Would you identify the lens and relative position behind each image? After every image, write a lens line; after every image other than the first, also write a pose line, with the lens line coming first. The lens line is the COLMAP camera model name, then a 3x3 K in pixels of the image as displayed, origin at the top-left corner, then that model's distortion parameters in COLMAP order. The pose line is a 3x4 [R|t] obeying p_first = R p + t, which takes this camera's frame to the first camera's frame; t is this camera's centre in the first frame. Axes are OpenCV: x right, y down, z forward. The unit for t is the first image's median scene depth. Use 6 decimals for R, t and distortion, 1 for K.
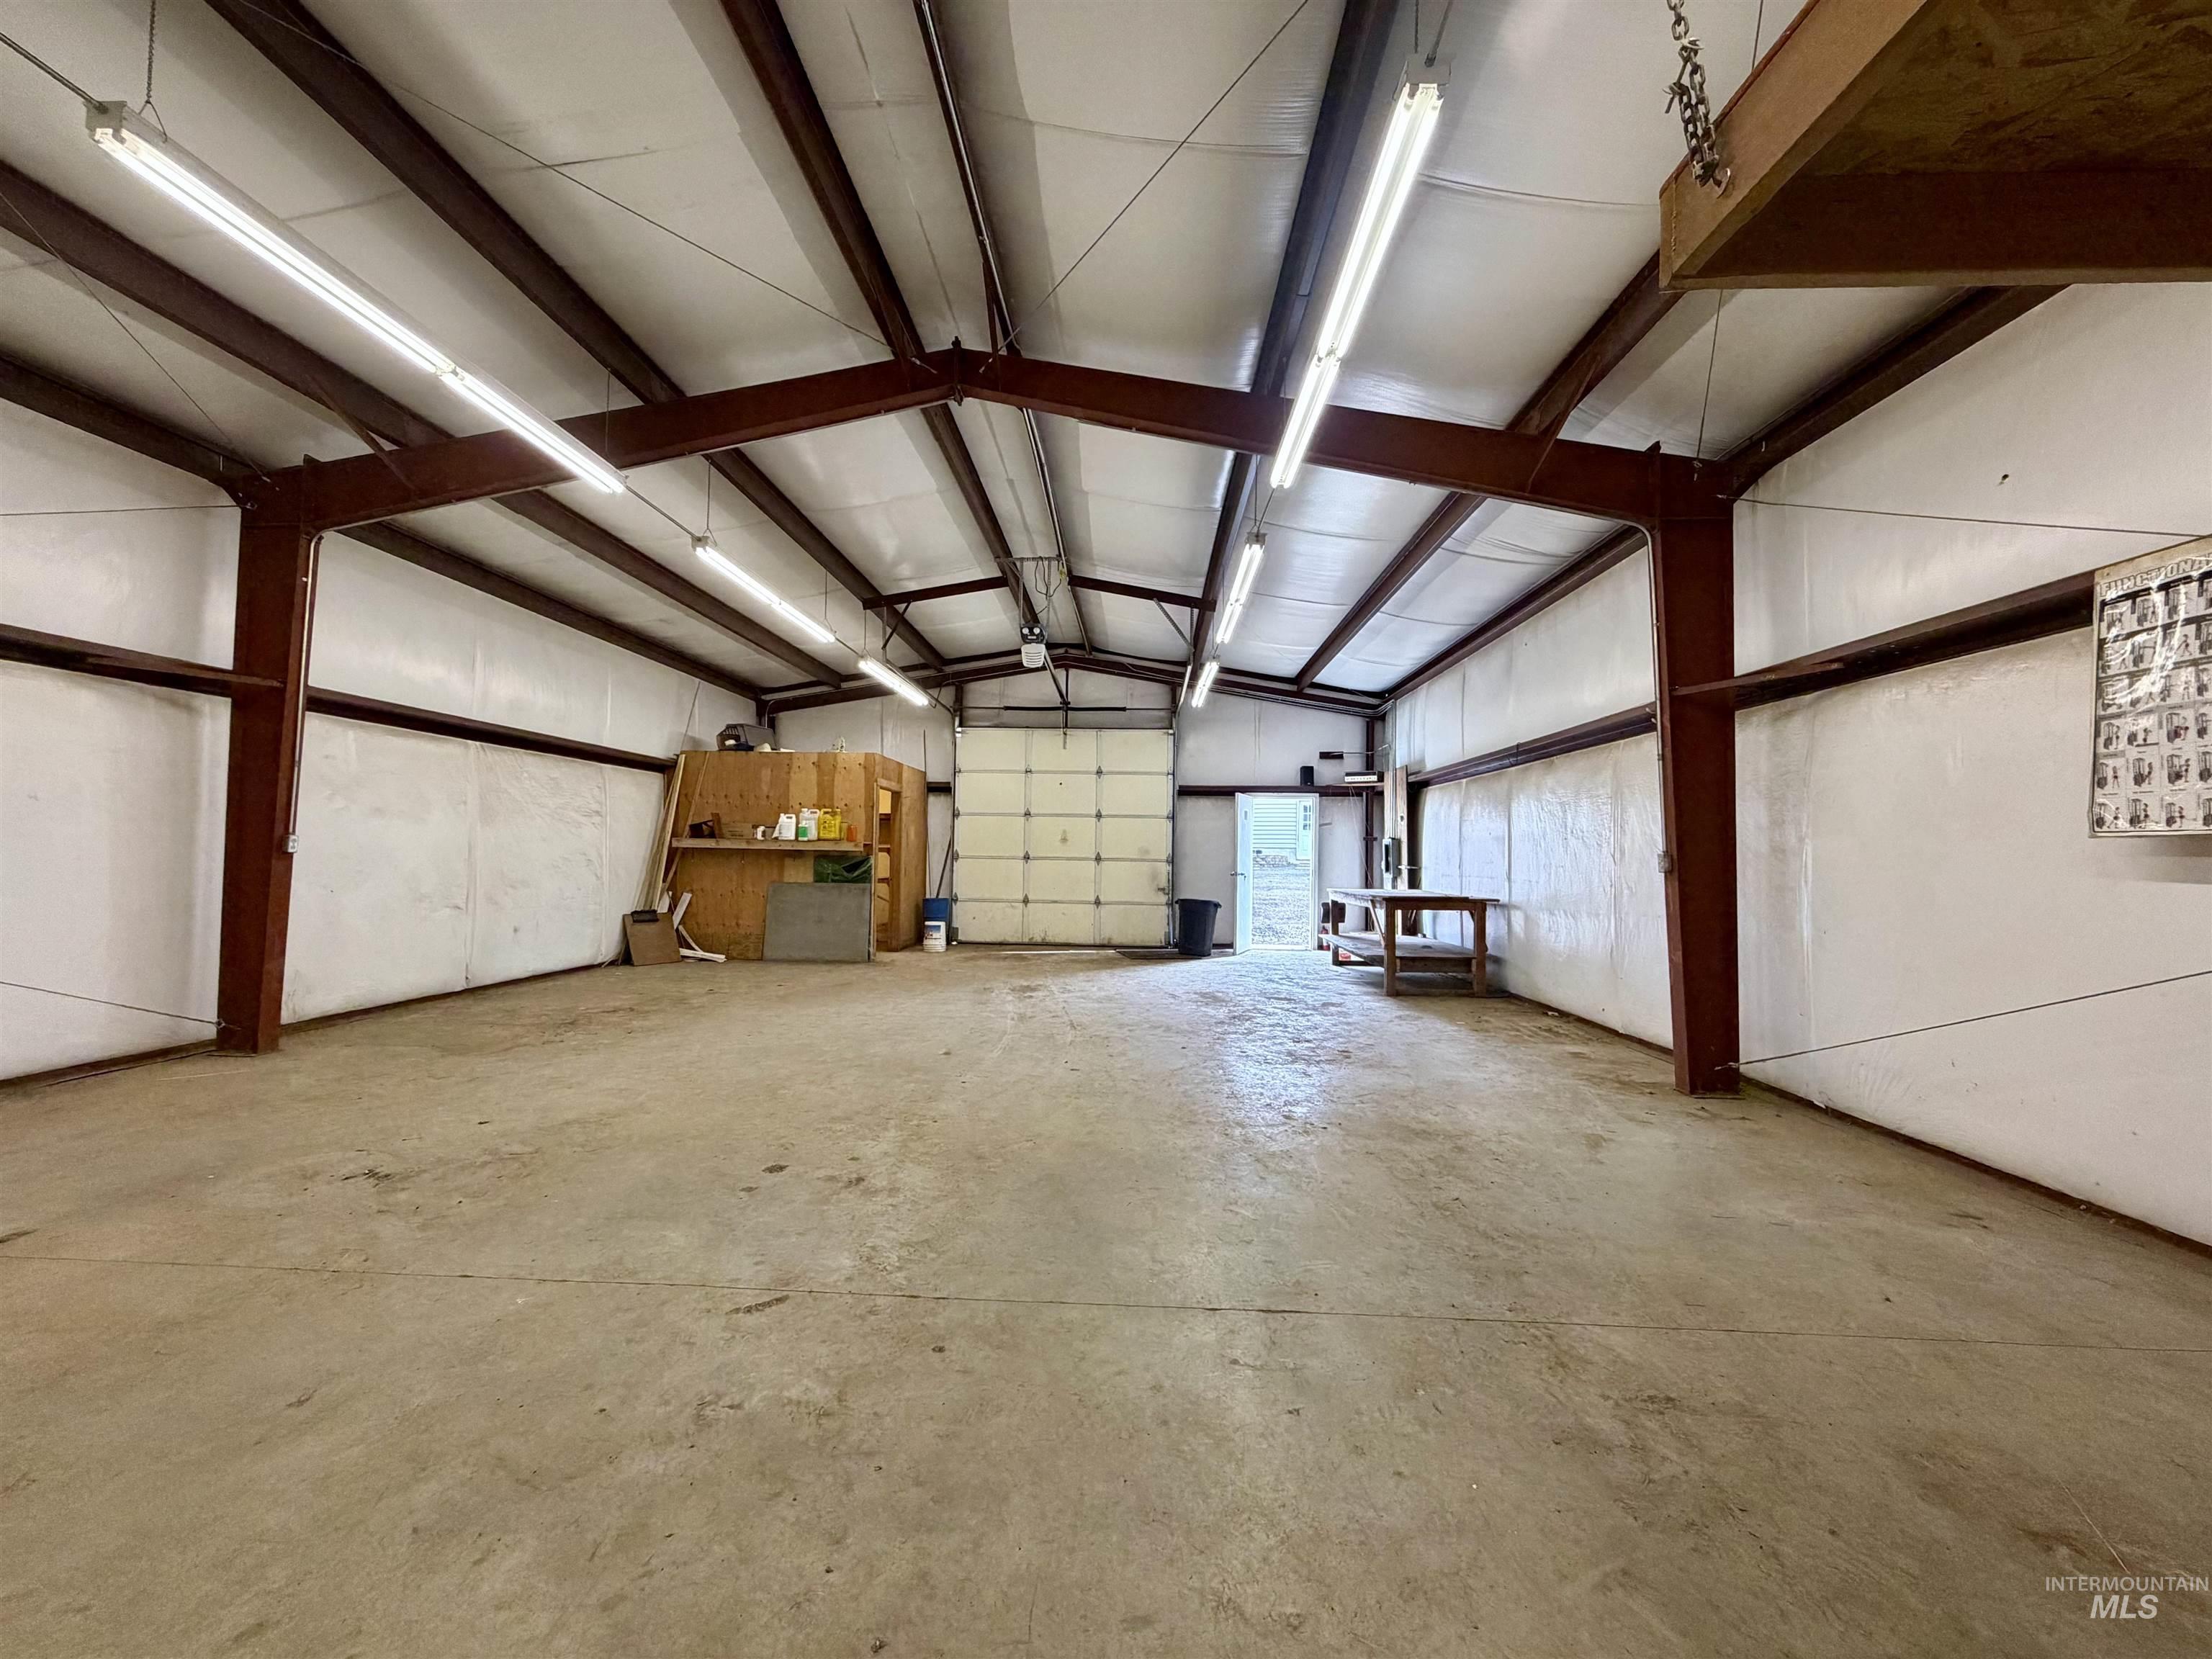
lens RADIAL K [[891.3, 0, 1106.0], [0, 891.3, 829.5], [0, 0, 1]] dist [-0.000294, -0.000018]
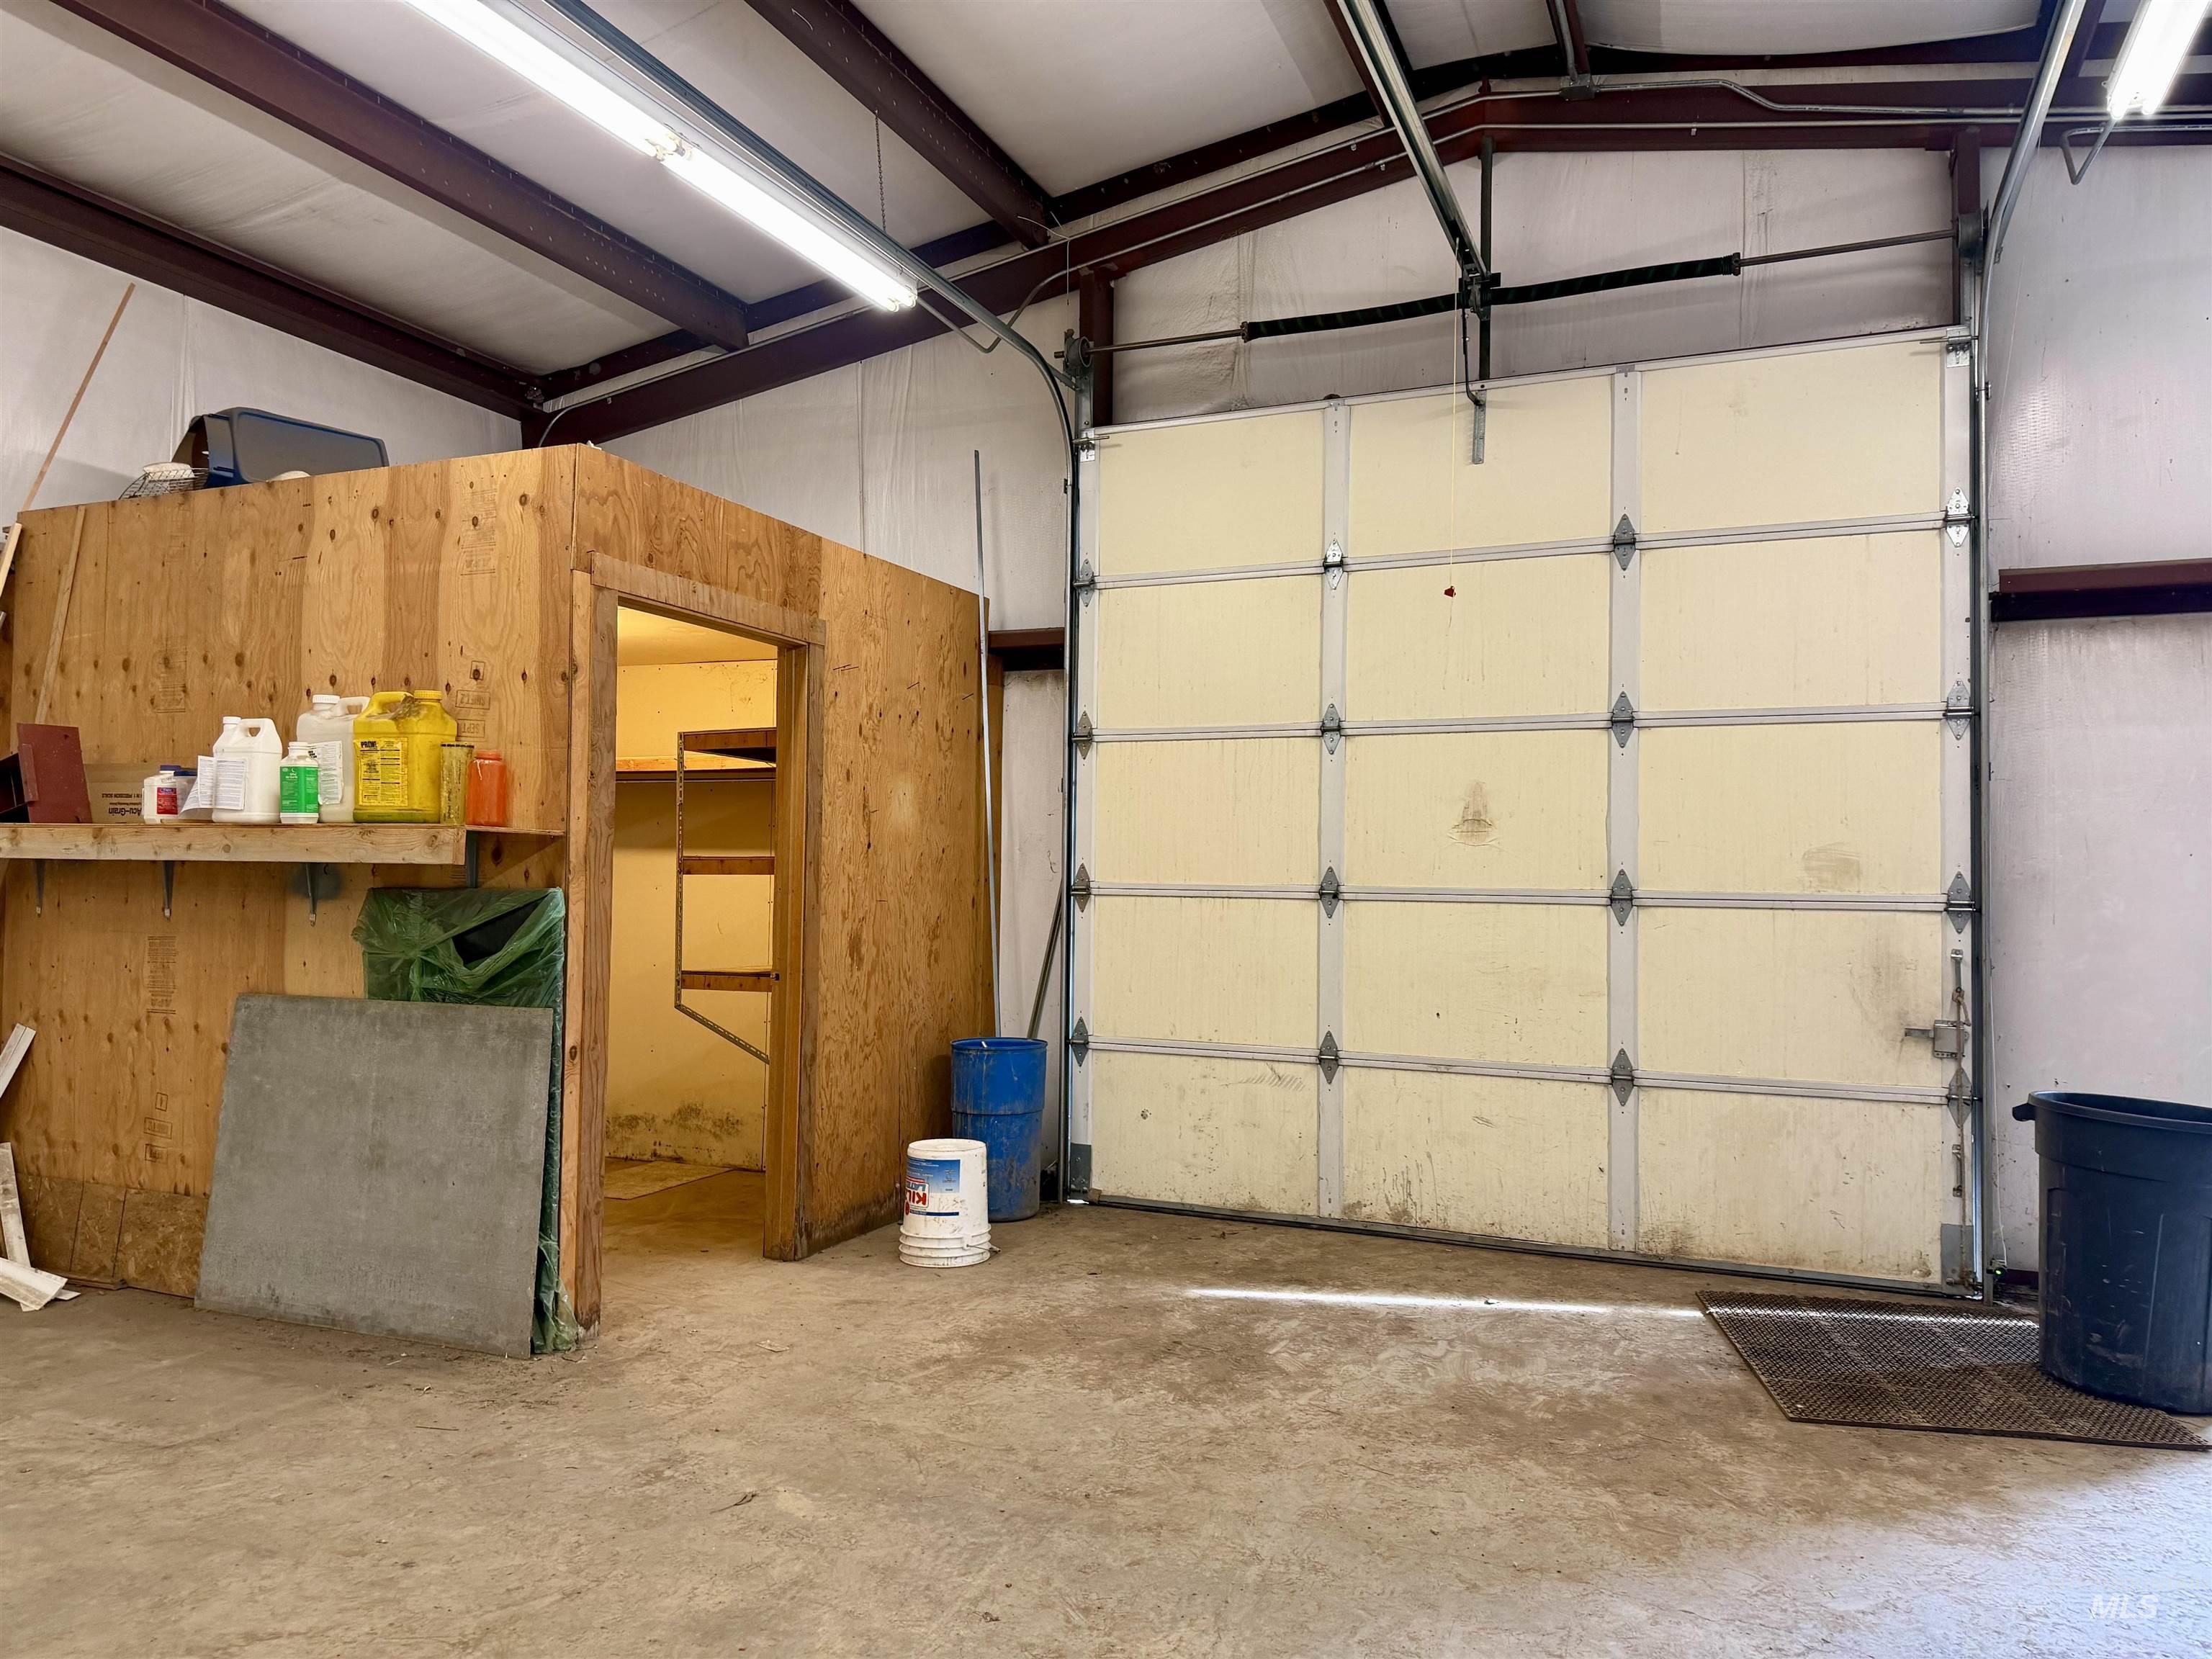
lens RADIAL K [[1548.2, 0, 1103.5], [0, 1548.2, 859.1], [0, 0, 1]] dist [0.041622, -0.003987]
pose [[0.934477, -0.011138, -0.355849, 0.010413], [0.013120, 0.999909, 0.003157, 0.018994], [0.355782, -0.007619, 0.934538, 0.554338]]
